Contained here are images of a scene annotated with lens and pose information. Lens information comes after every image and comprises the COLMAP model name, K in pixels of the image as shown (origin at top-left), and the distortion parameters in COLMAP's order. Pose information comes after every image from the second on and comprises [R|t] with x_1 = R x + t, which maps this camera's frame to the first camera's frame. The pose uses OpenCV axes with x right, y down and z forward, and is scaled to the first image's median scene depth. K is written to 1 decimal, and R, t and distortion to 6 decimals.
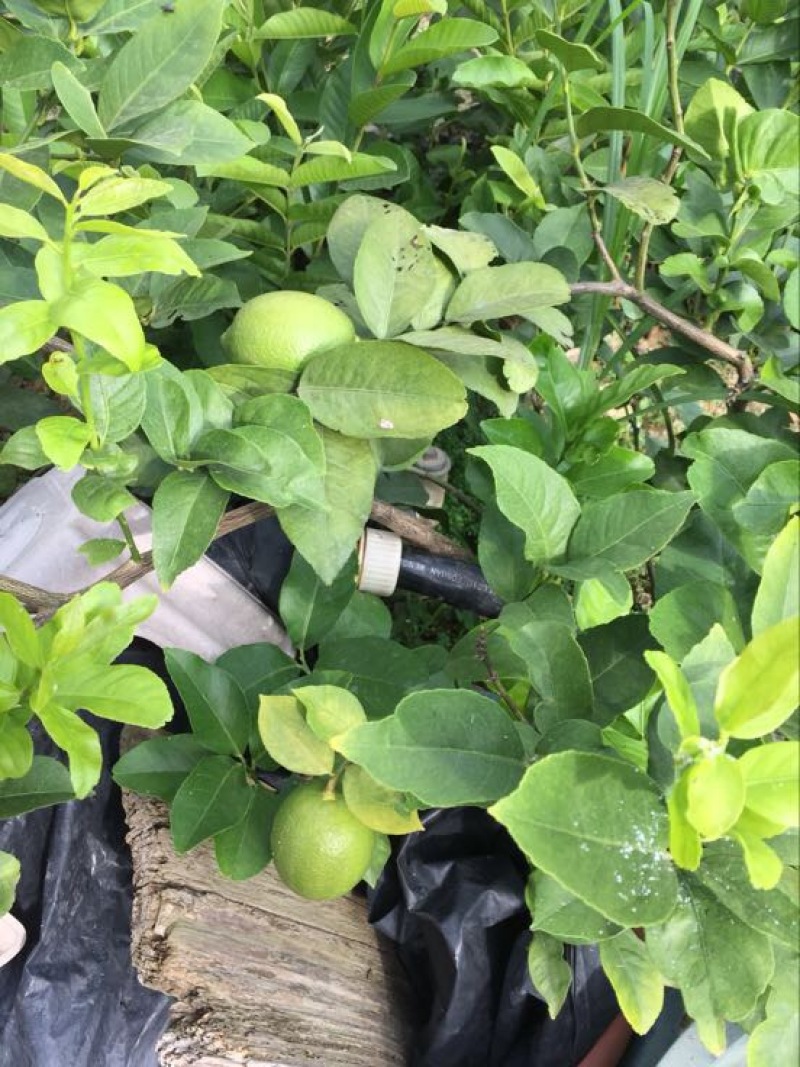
lens RADIAL K [[883.8, 0, 400.0], [0, 883.8, 533.5], [0, 0, 1]] dist [0.013873, -0.005488]
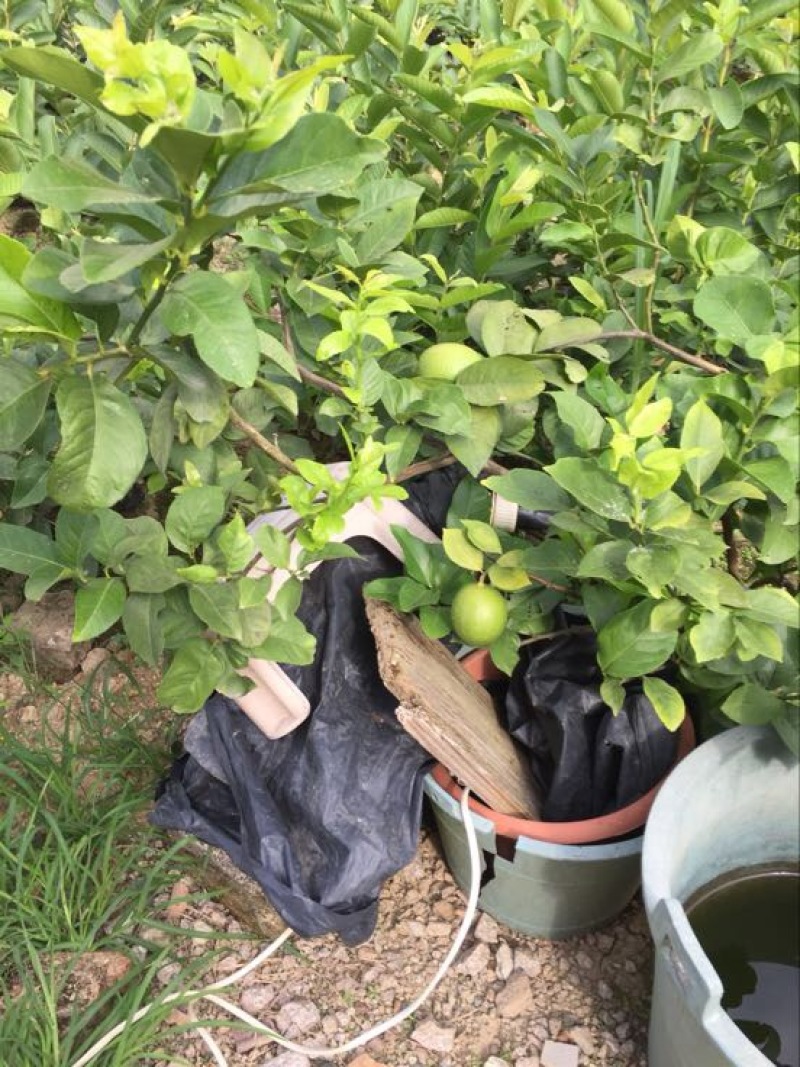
lens RADIAL K [[883.8, 0, 400.0], [0, 883.8, 533.5], [0, 0, 1]] dist [0.013873, -0.005488]
pose [[0.987629, -0.055402, -0.146695, 0.024384], [0.026881, 0.981475, -0.189694, 0.430475], [0.154487, 0.183404, 0.970823, -0.687181]]
